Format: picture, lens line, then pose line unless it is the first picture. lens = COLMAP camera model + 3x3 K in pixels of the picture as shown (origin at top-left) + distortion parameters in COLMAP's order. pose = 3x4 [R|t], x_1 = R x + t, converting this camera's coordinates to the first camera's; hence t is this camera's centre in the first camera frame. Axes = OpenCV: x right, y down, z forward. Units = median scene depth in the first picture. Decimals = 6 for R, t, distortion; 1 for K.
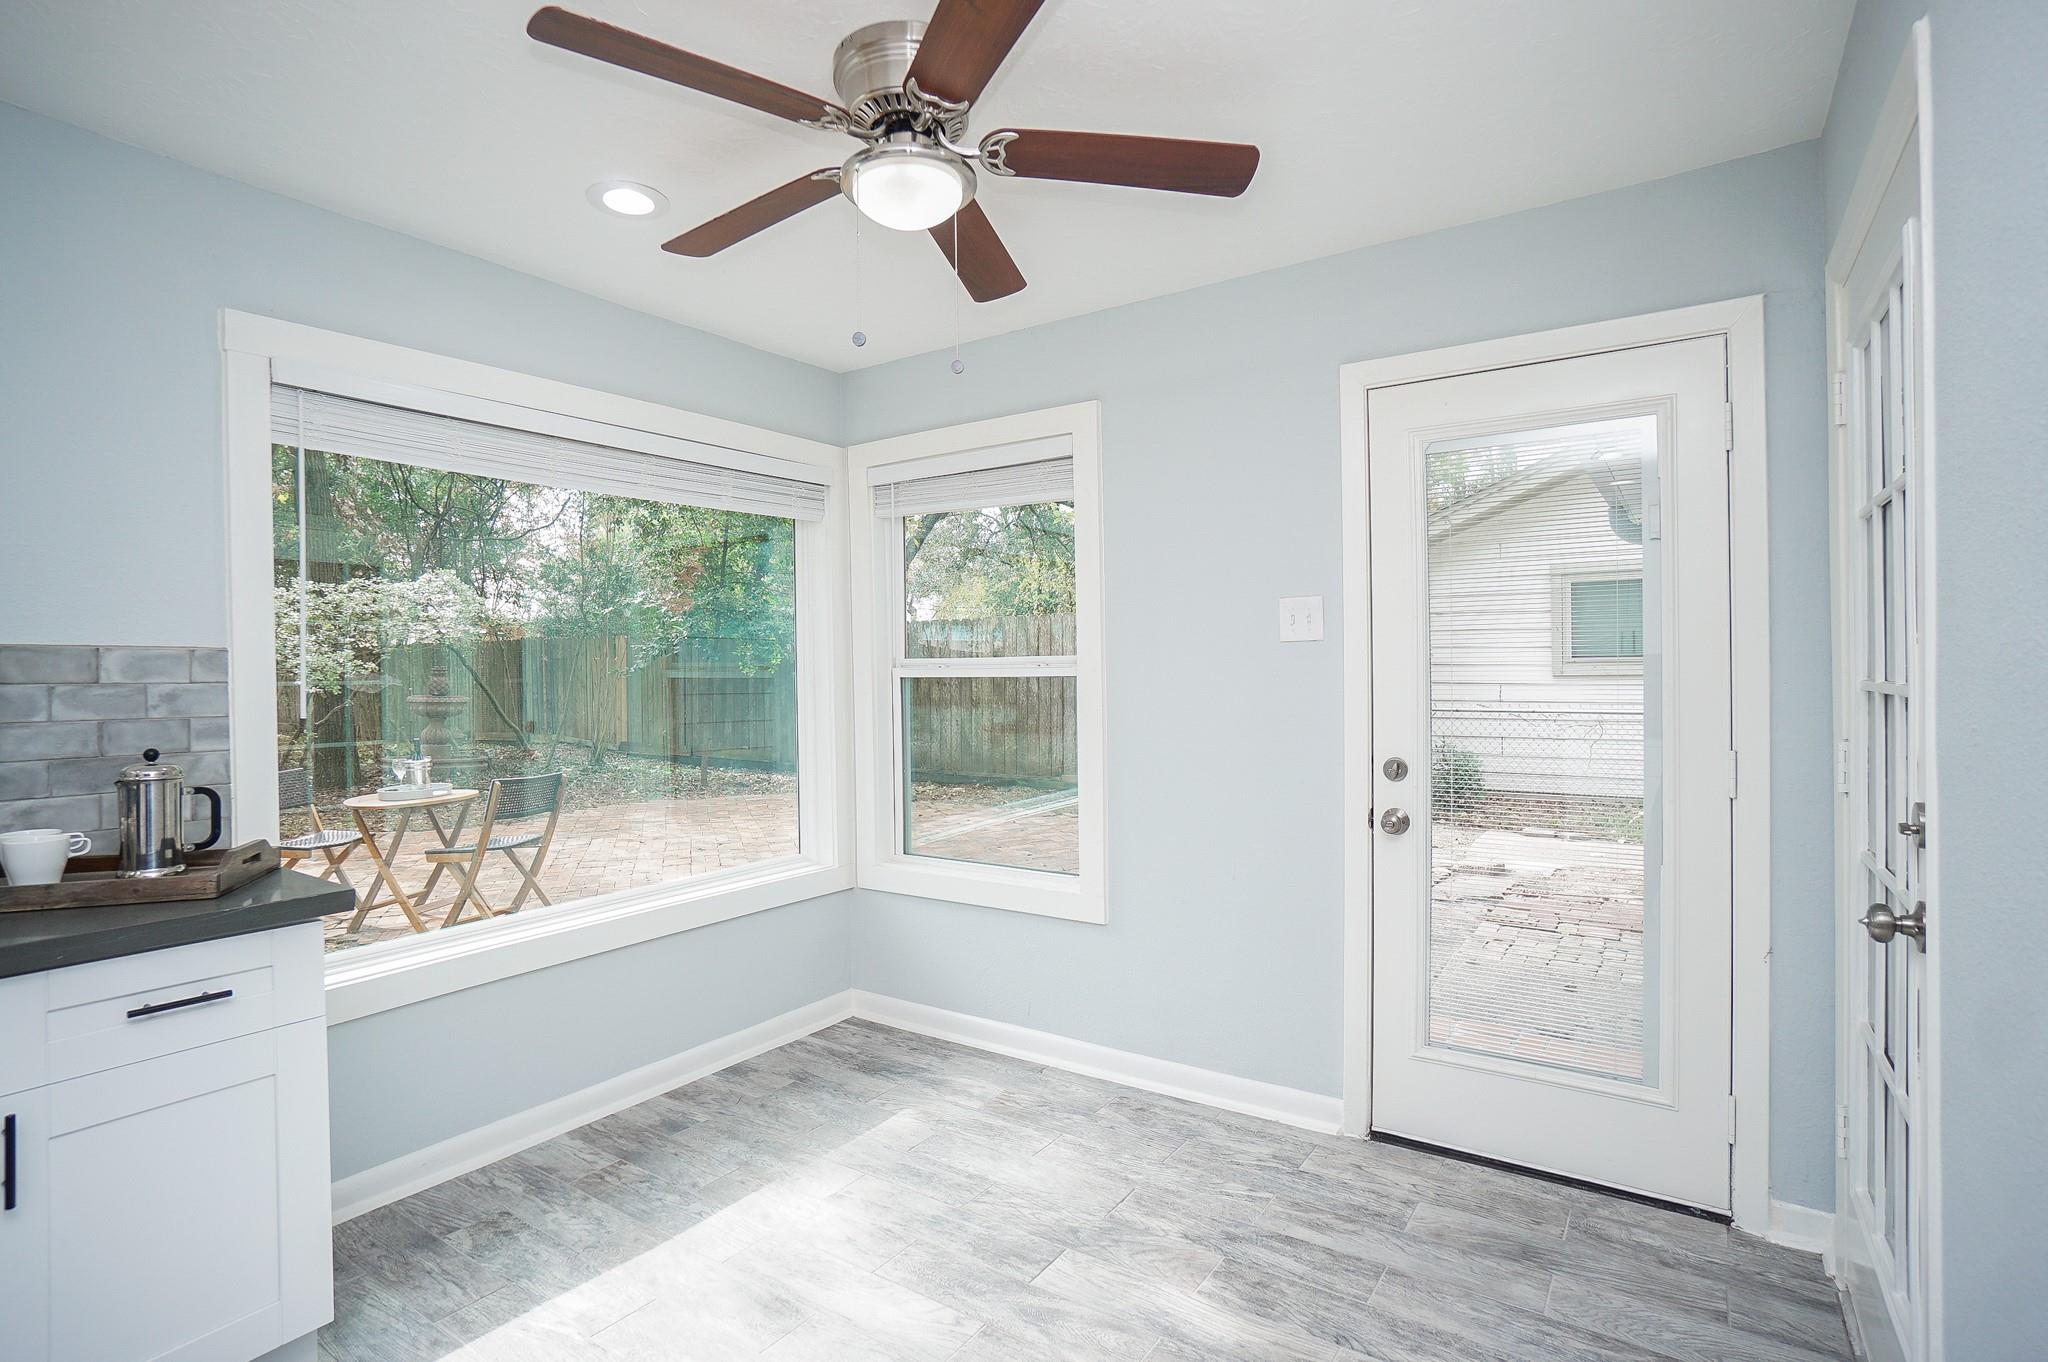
lens RADIAL K [[995.5, 0, 1014.6], [0, 995.5, 675.8], [0, 0, 1]] dist [-0.059338, 0.027608]
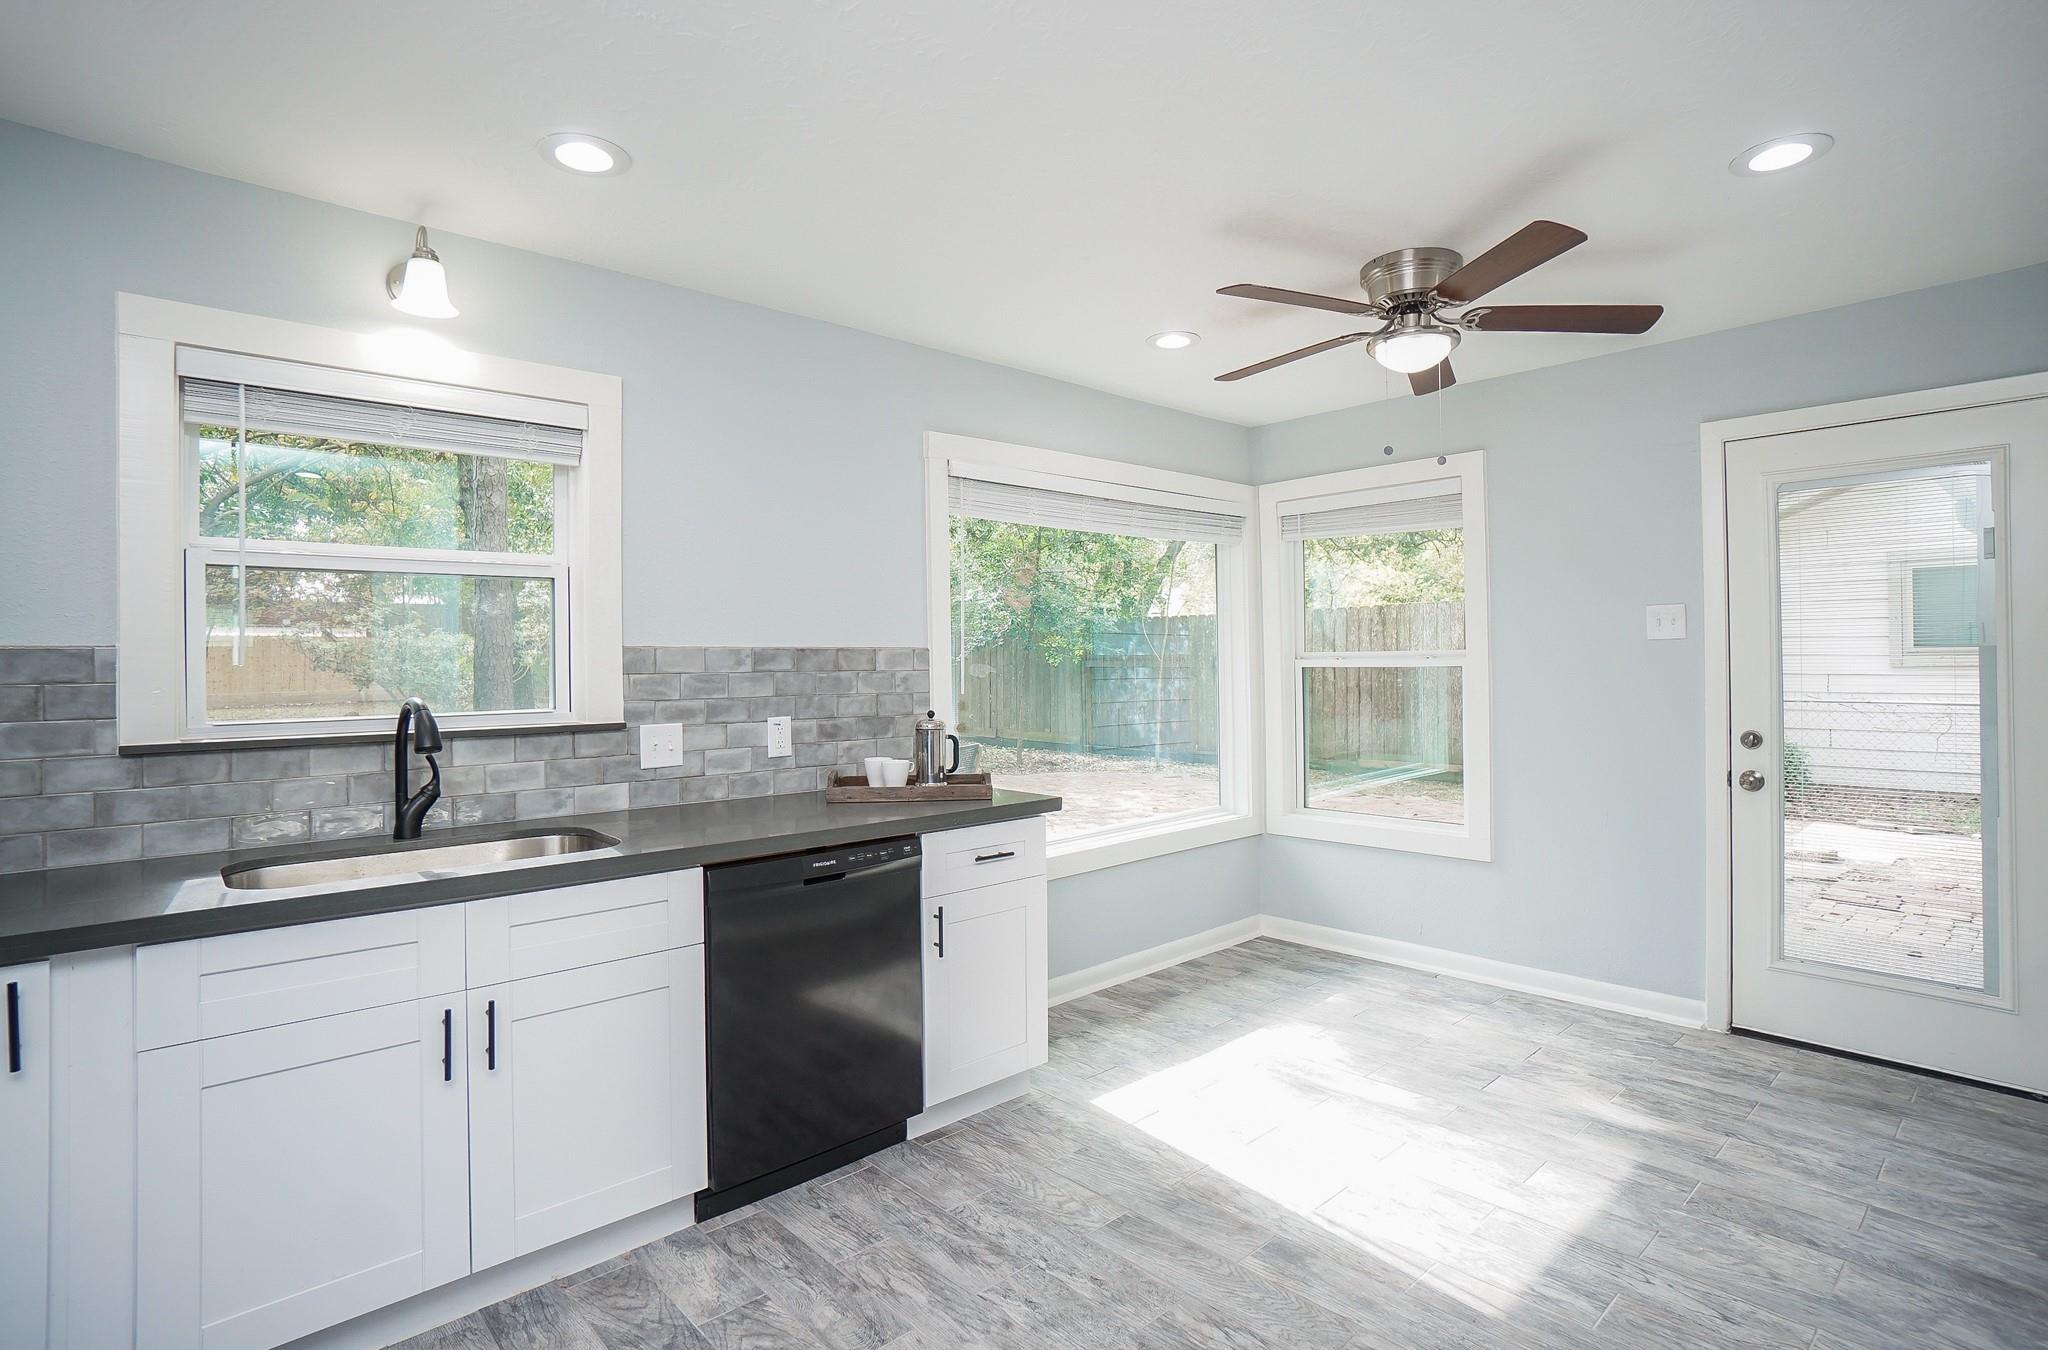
lens RADIAL K [[1002.3, 0, 1028.4], [0, 1002.3, 655.7], [0, 0, 1]] dist [-0.055769, 0.024634]
pose [[0.975556, -0.001265, -0.219749, -0.246877], [-0.000794, 0.999957, -0.009281, -0.001560], [0.219751, 0.009228, 0.975512, -0.438894]]
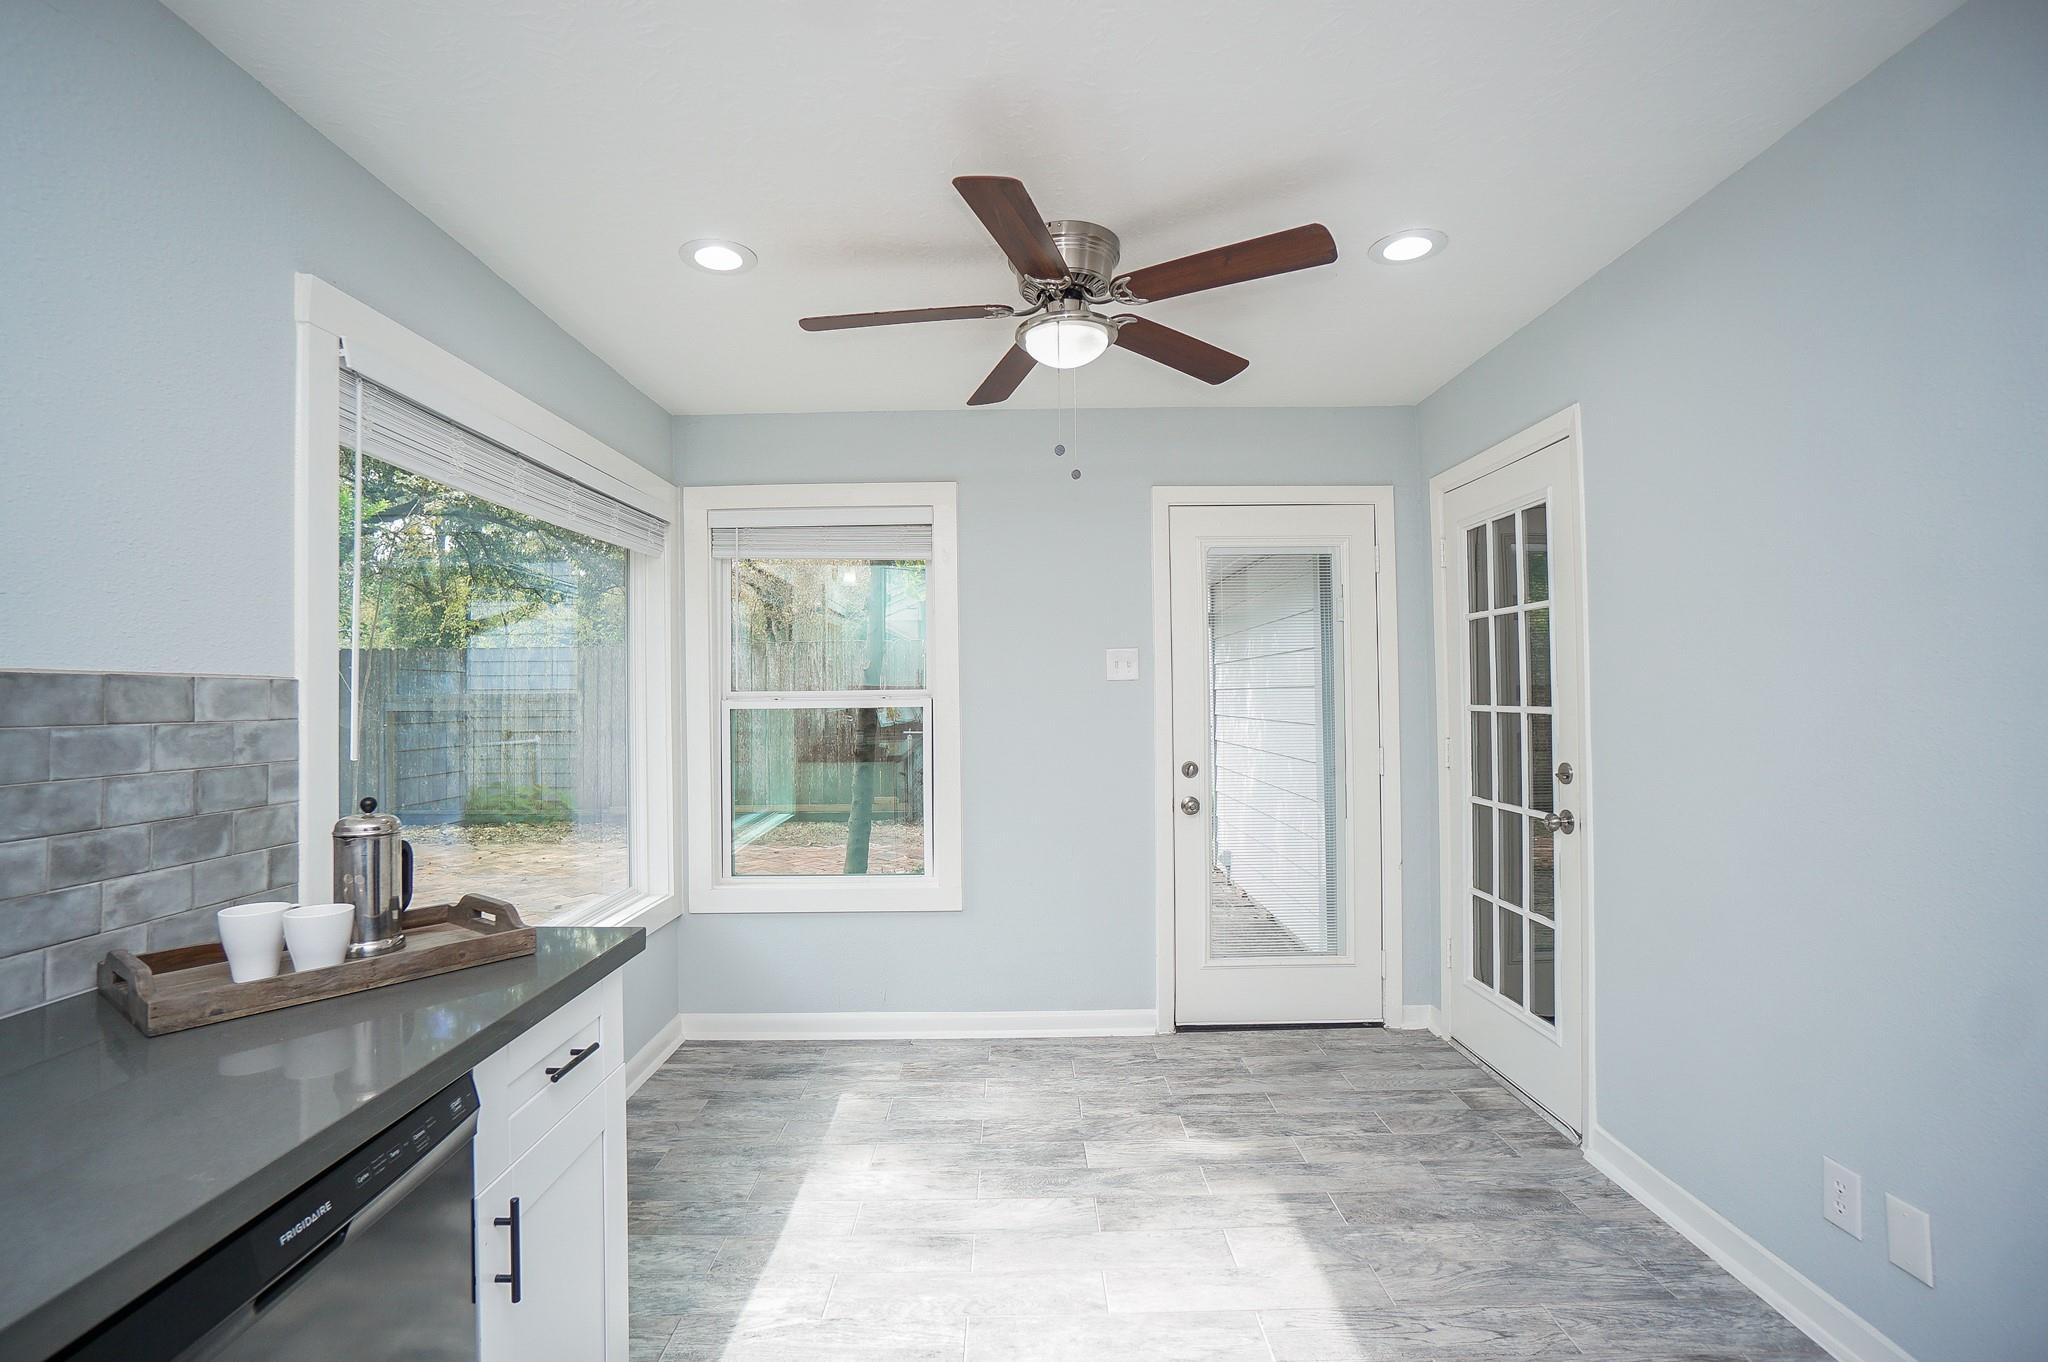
lens RADIAL K [[941.8, 0, 1004.0], [0, 941.8, 678.7], [0, 0, 1]] dist [-0.065814, 0.025854]
pose [[0.826401, 0.010524, 0.562983, -0.615179], [0.006190, 0.999595, -0.027773, -0.002067], [-0.563047, 0.026436, 0.826002, 0.012390]]
